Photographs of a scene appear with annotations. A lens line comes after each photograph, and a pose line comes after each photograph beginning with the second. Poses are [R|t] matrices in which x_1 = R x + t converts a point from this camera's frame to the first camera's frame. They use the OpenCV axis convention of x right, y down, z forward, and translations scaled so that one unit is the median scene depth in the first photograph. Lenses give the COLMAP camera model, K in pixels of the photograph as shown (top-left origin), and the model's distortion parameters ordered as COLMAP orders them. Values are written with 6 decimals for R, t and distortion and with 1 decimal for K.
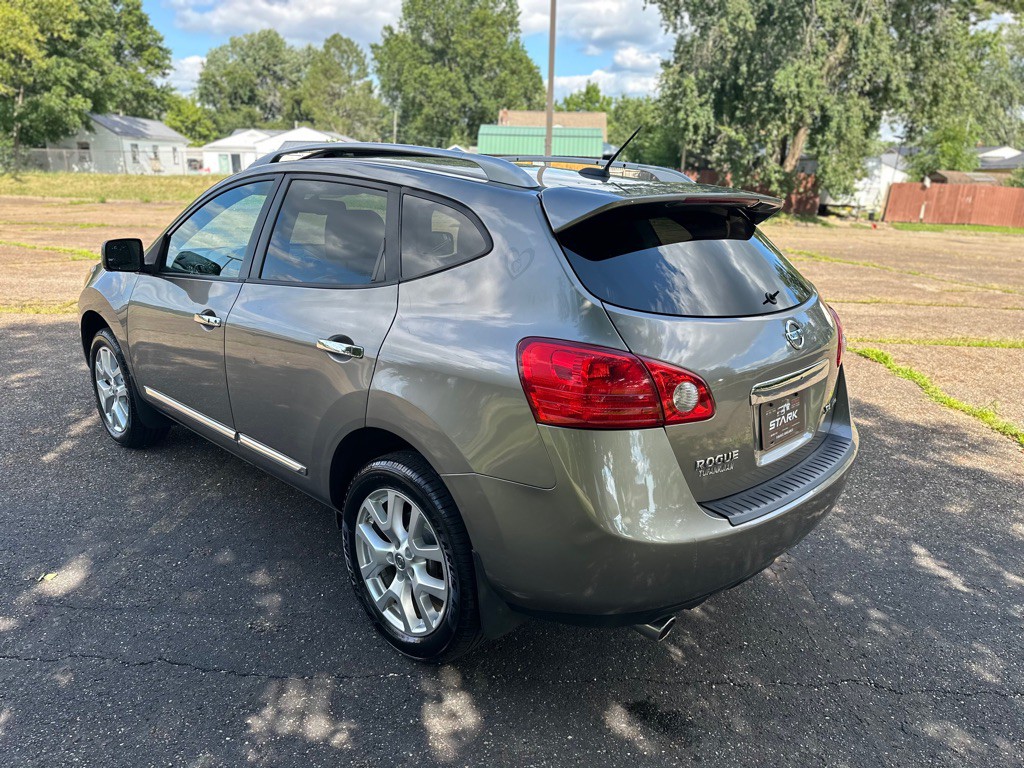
lens RADIAL K [[725.5, 0, 511.9], [0, 725.5, 382.4], [0, 0, 1]] dist [0.006451, -0.016861]
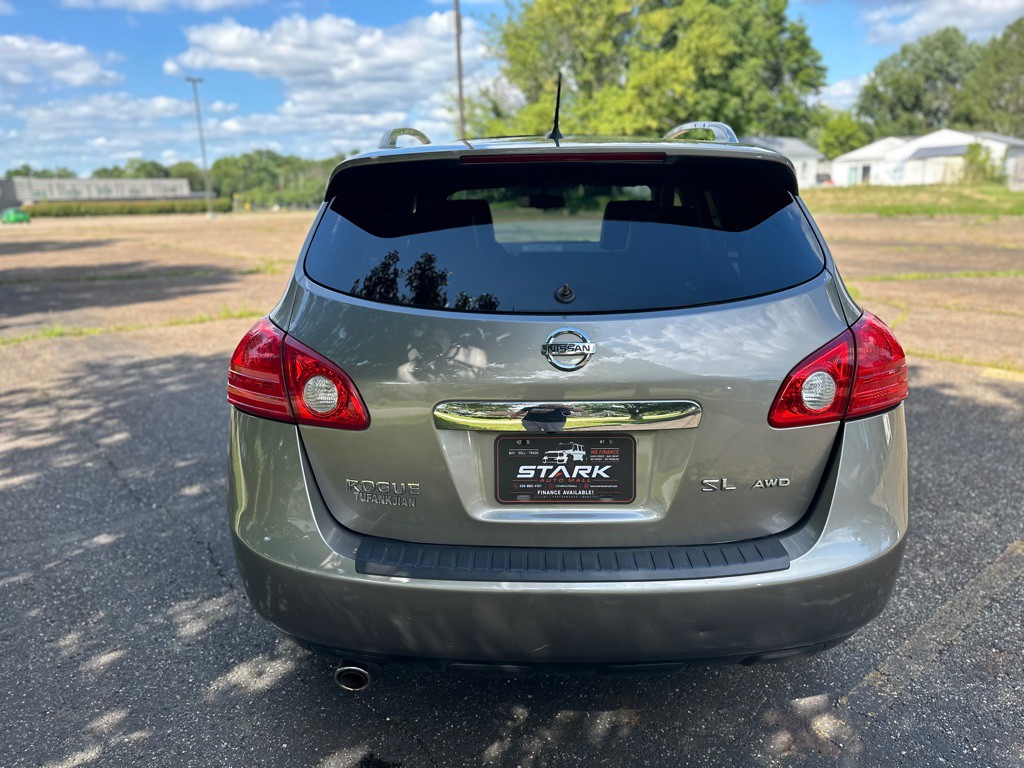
lens RADIAL K [[728.0, 0, 505.9], [0, 728.0, 379.6], [0, 0, 1]] dist [-0.000605, -0.009741]
pose [[0.666413, 0.143472, -0.731649, 0.048270], [-0.161997, 0.985730, 0.045742, -0.003473], [0.727771, 0.088042, 0.680146, 0.028791]]
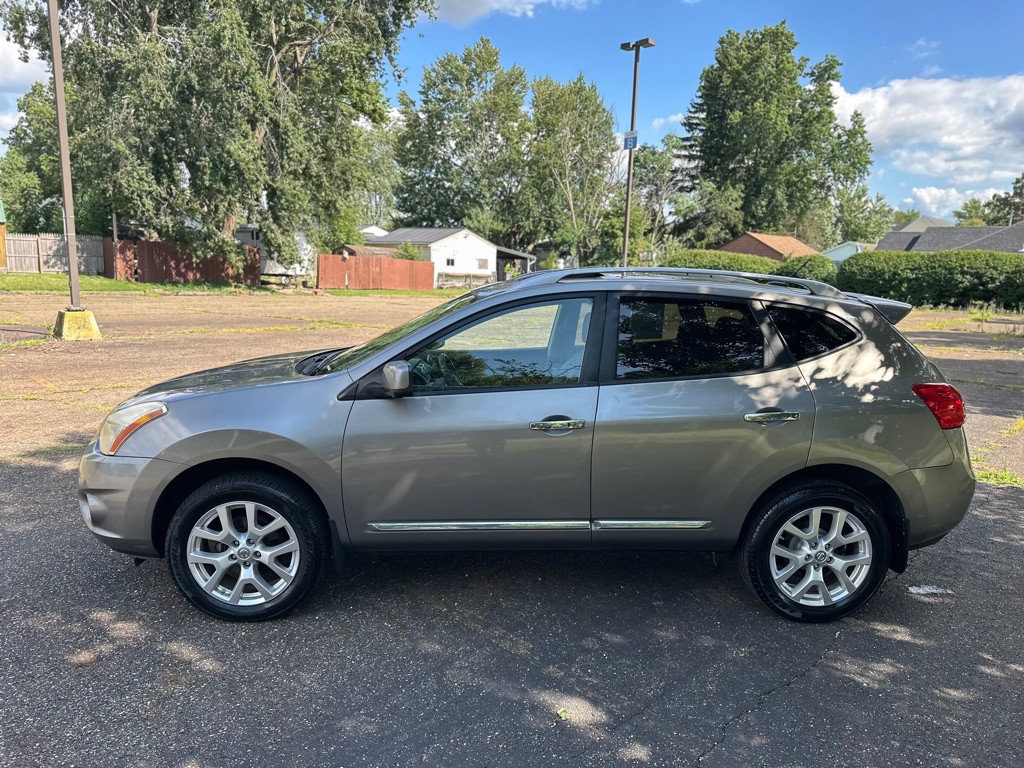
lens RADIAL K [[721.8, 0, 517.0], [0, 721.8, 386.2], [0, 0, 1]] dist [-0.007180, -0.006931]
pose [[0.671607, -0.121672, 0.730848, -0.095731], [0.180311, 0.983608, -0.001944, -0.011575], [-0.718632, 0.133086, 0.682537, 0.025673]]
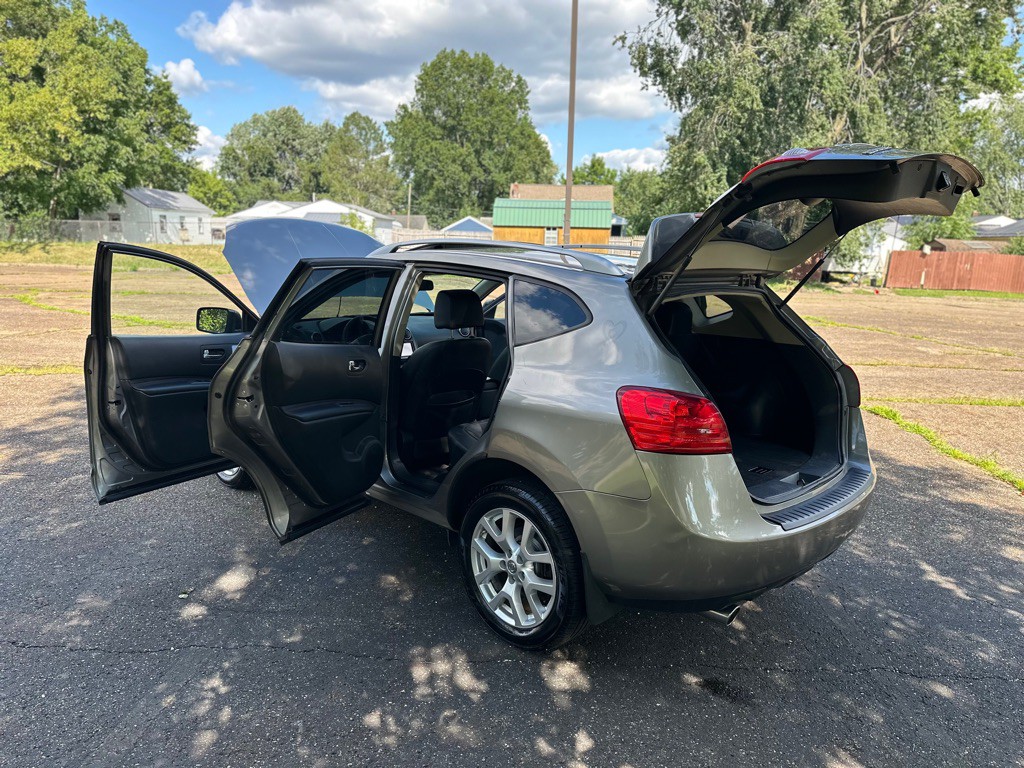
lens RADIAL K [[725.5, 0, 511.9], [0, 725.5, 382.4], [0, 0, 1]] dist [0.006451, -0.016861]
pose [[0.999970, -0.000119, -0.007740, -0.008775], [-0.000557, 0.996188, -0.087235, 0.002334], [0.007721, 0.087237, 0.996158, -0.016267]]
